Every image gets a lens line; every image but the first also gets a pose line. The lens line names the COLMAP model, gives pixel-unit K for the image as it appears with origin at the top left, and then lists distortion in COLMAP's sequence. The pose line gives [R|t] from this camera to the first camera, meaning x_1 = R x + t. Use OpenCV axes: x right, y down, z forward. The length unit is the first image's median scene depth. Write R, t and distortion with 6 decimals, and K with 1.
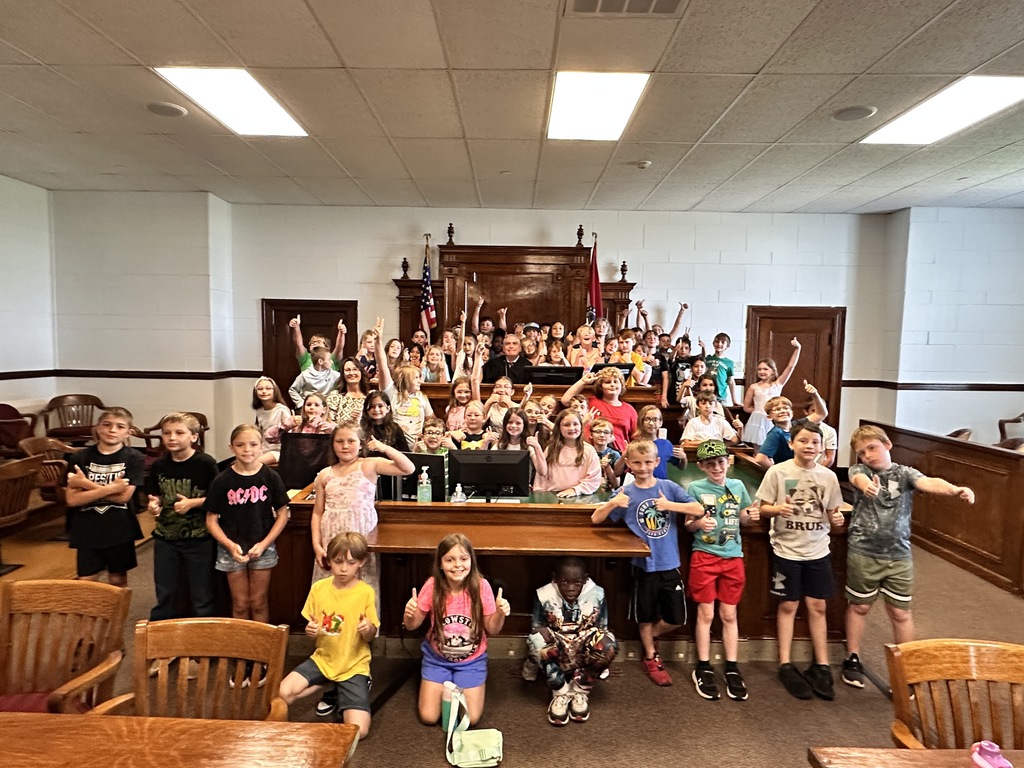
lens RADIAL K [[604.9, 0, 503.2], [0, 604.9, 388.5], [0, 0, 1]] dist [0.038358, -0.065567]
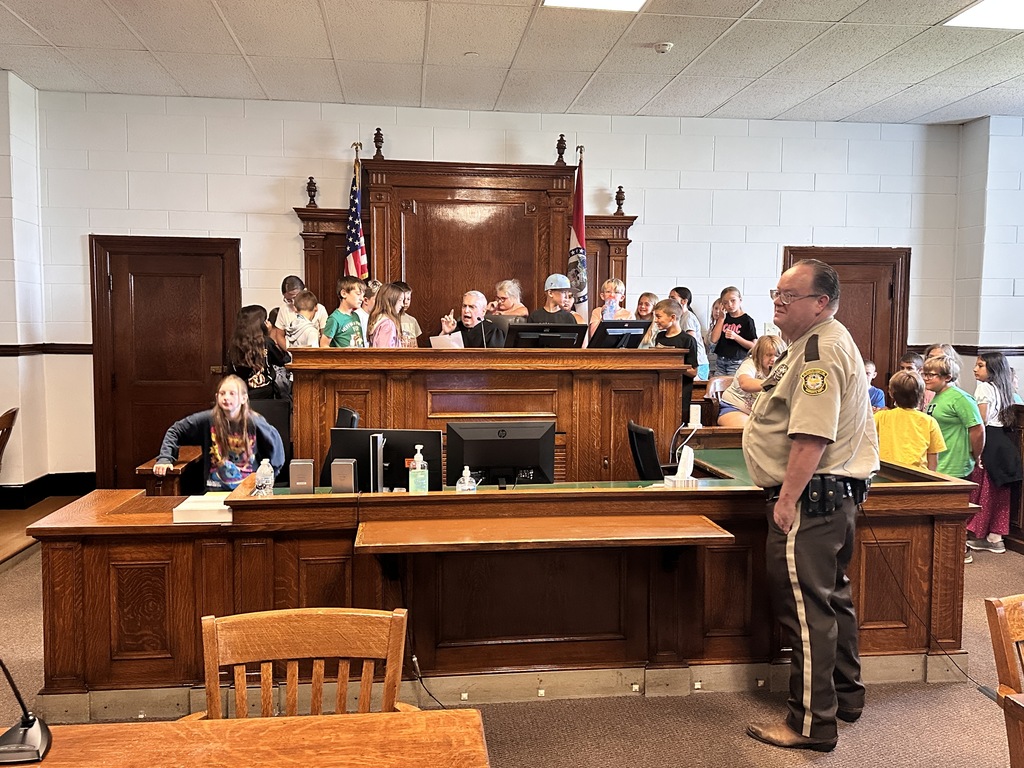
lens RADIAL K [[887.6, 0, 512.0], [0, 887.6, 384.0], [0, 0, 1]] dist [0.177309, -0.323543]
pose [[0.990639, -0.019762, 0.135069, -0.079352], [0.020815, 0.999763, -0.006384, 0.031381], [-0.134911, 0.009135, 0.990816, -0.043894]]
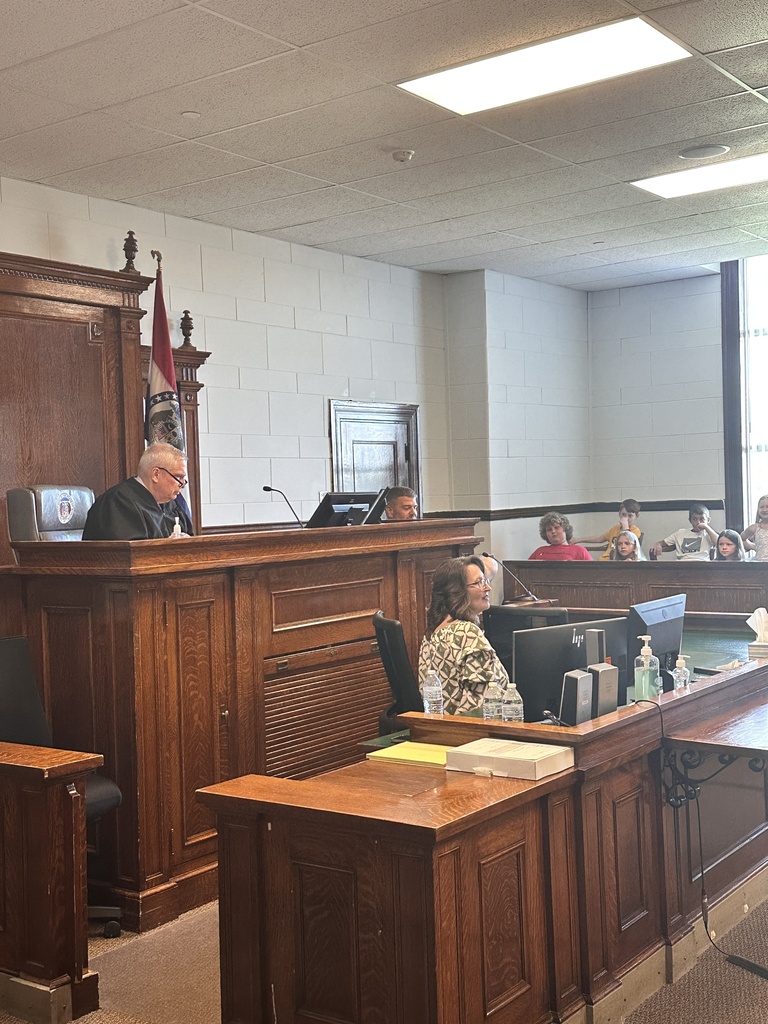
lens RADIAL K [[1258.1, 0, 384.0], [0, 1258.1, 512.0], [0, 0, 1]] dist [0.095335, -0.001676]
pose [[0.571710, -0.048974, 0.818993, -0.621137], [0.107022, 0.994140, -0.015260, 0.001125], [-0.813446, 0.096375, 0.573601, 0.242723]]
